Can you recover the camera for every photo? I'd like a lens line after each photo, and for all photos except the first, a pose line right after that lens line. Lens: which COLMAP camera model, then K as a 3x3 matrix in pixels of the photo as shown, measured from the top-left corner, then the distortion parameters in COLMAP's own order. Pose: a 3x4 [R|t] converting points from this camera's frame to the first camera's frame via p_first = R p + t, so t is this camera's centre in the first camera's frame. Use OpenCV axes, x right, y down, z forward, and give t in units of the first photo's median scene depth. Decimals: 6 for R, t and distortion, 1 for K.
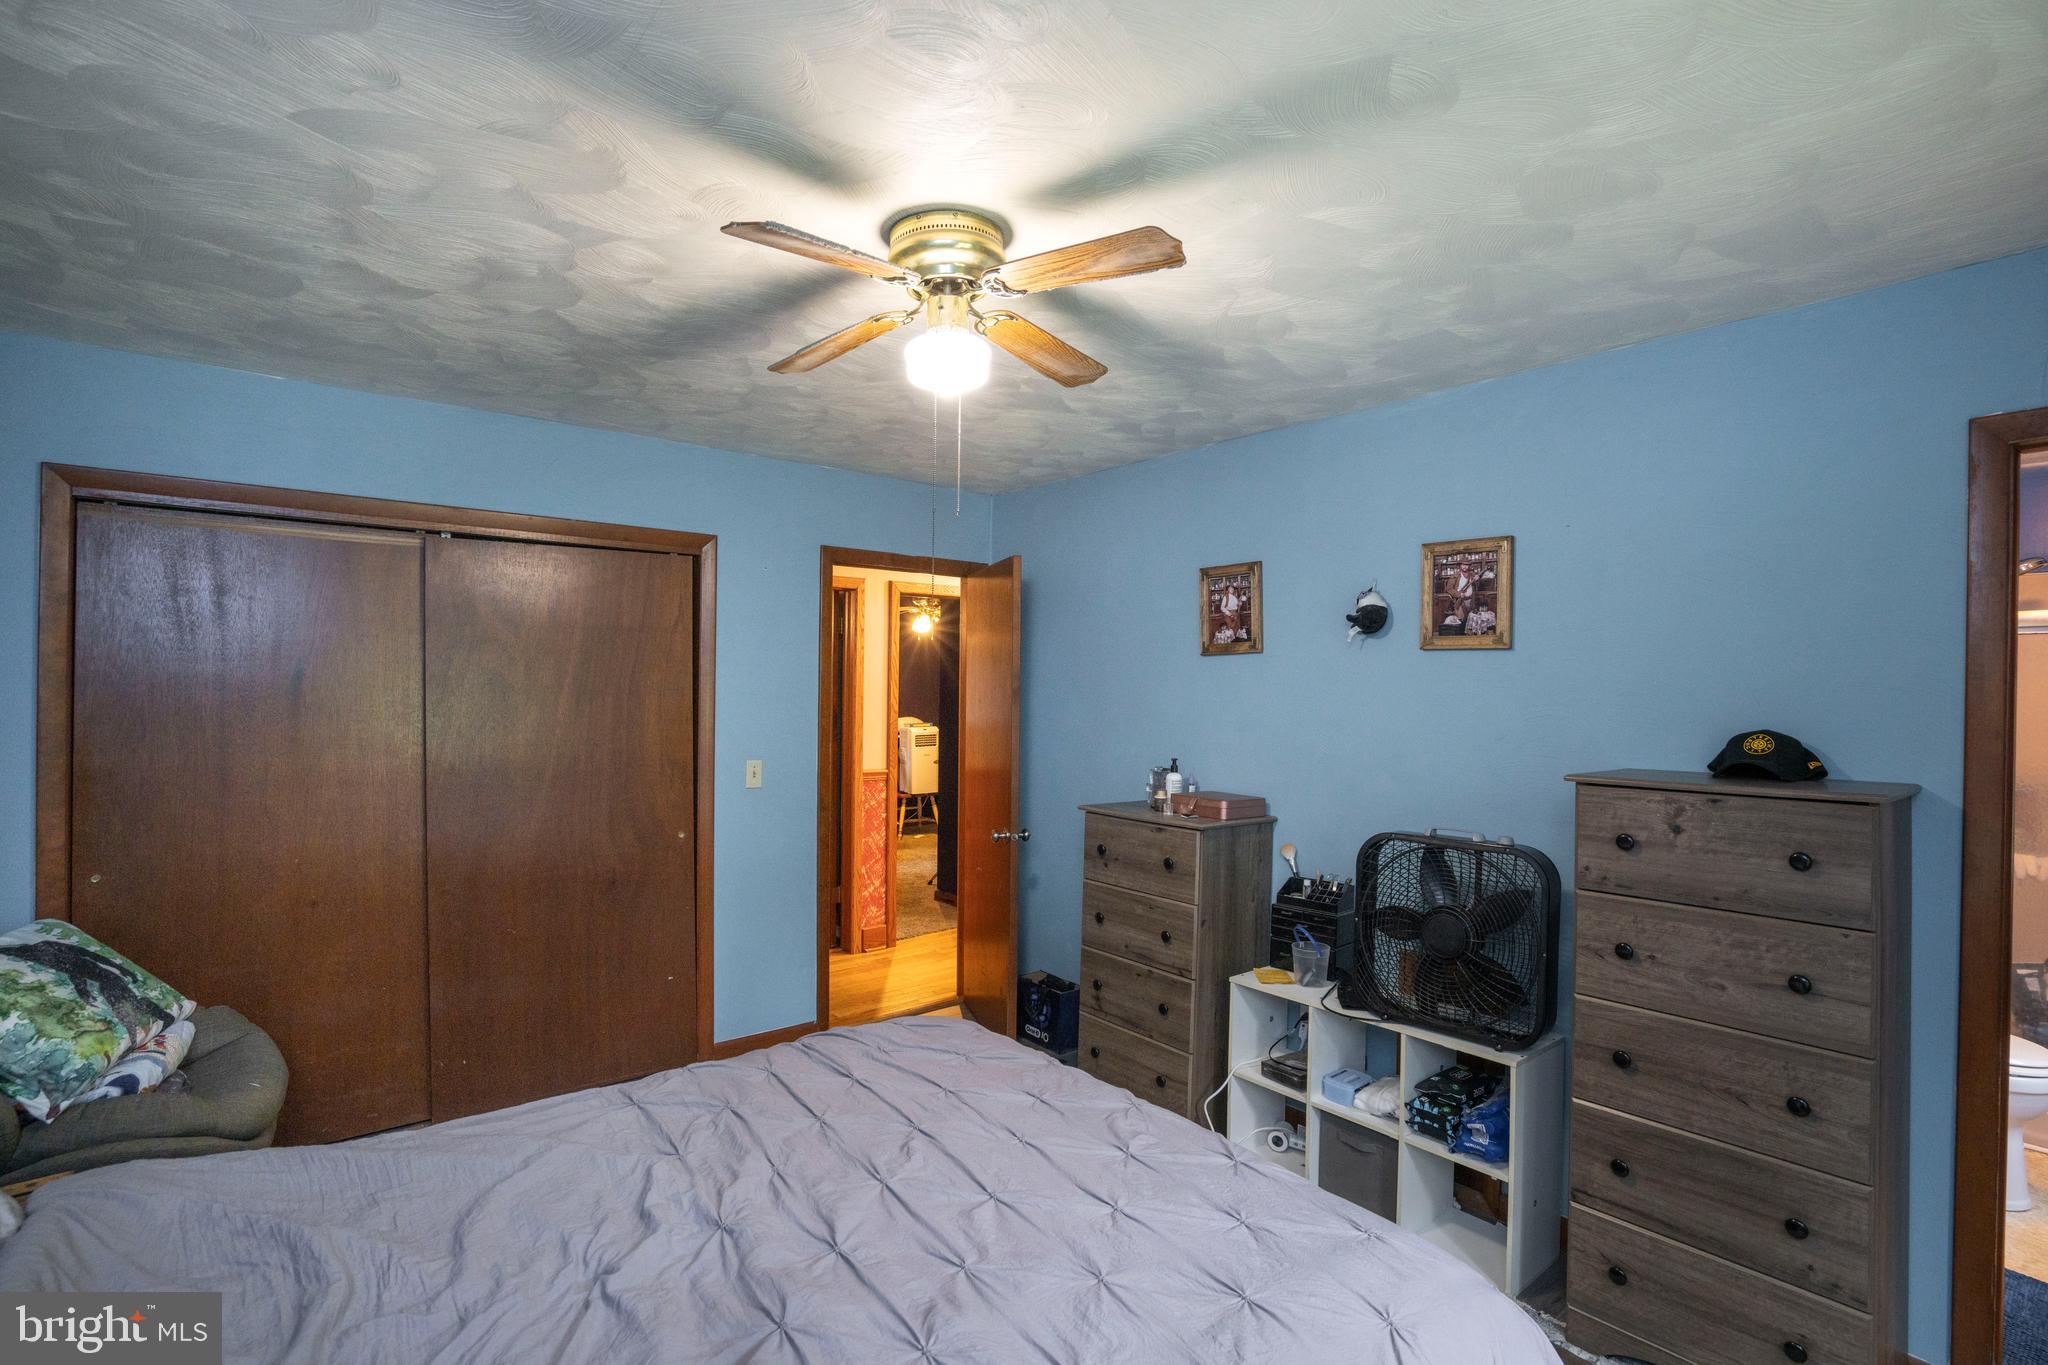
lens RADIAL K [[937.8, 0, 1024.1], [0, 937.8, 693.0], [0, 0, 1]] dist [-0.002026, 0.000242]
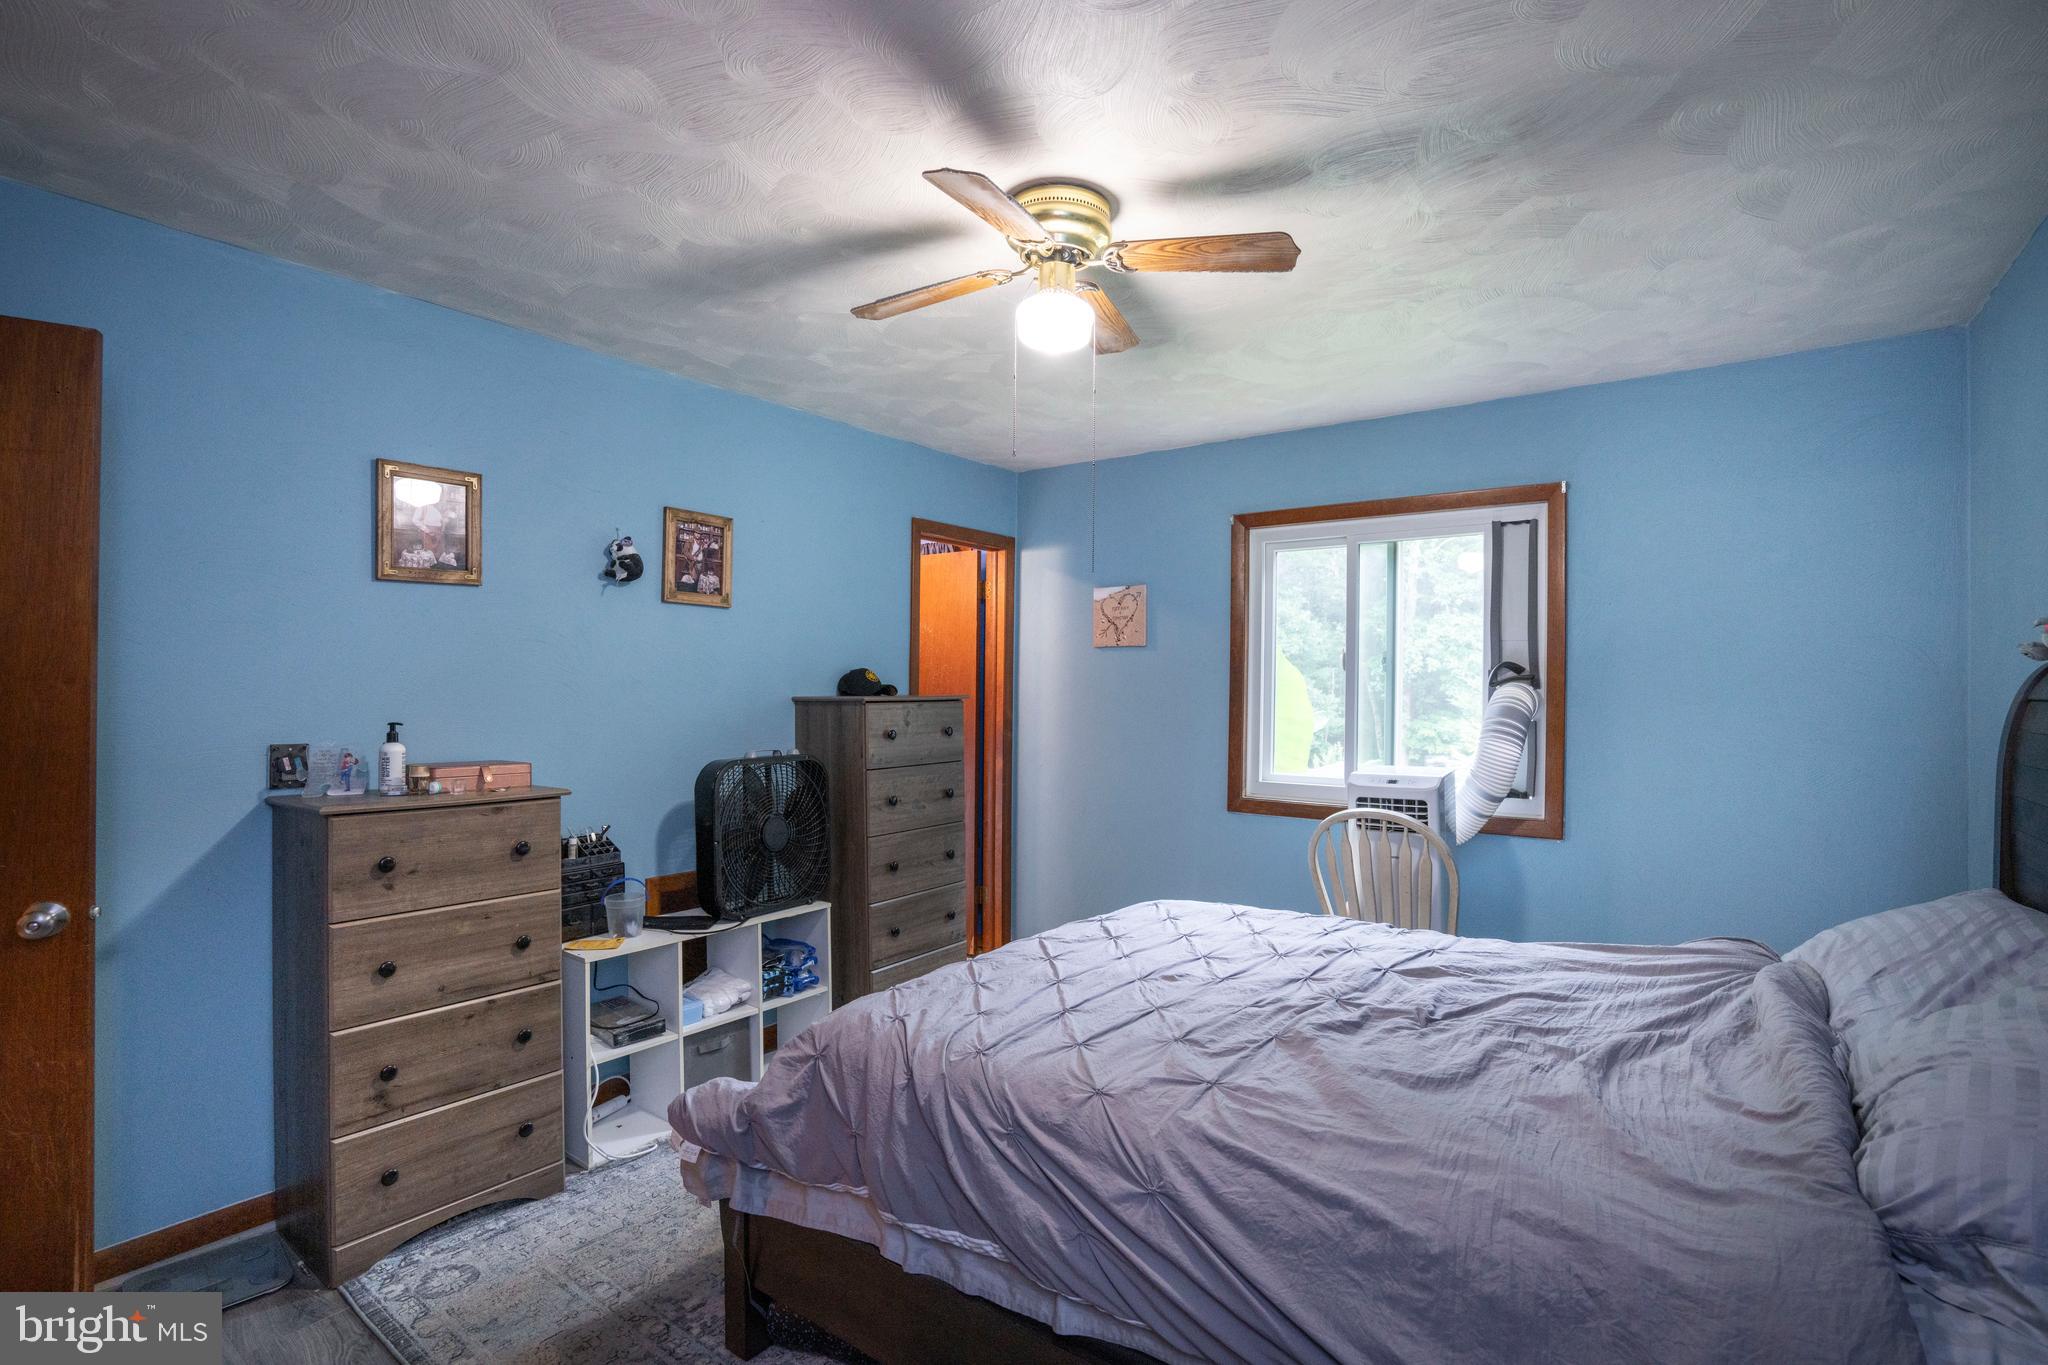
lens RADIAL K [[937.8, 0, 1024.1], [0, 937.8, 693.0], [0, 0, 1]] dist [-0.002026, 0.000242]
pose [[-0.198266, -0.019858, 0.979947, -0.770319], [-0.003389, 0.999803, 0.019575, 0.039523], [-0.980142, 0.000560, -0.198294, 0.831454]]
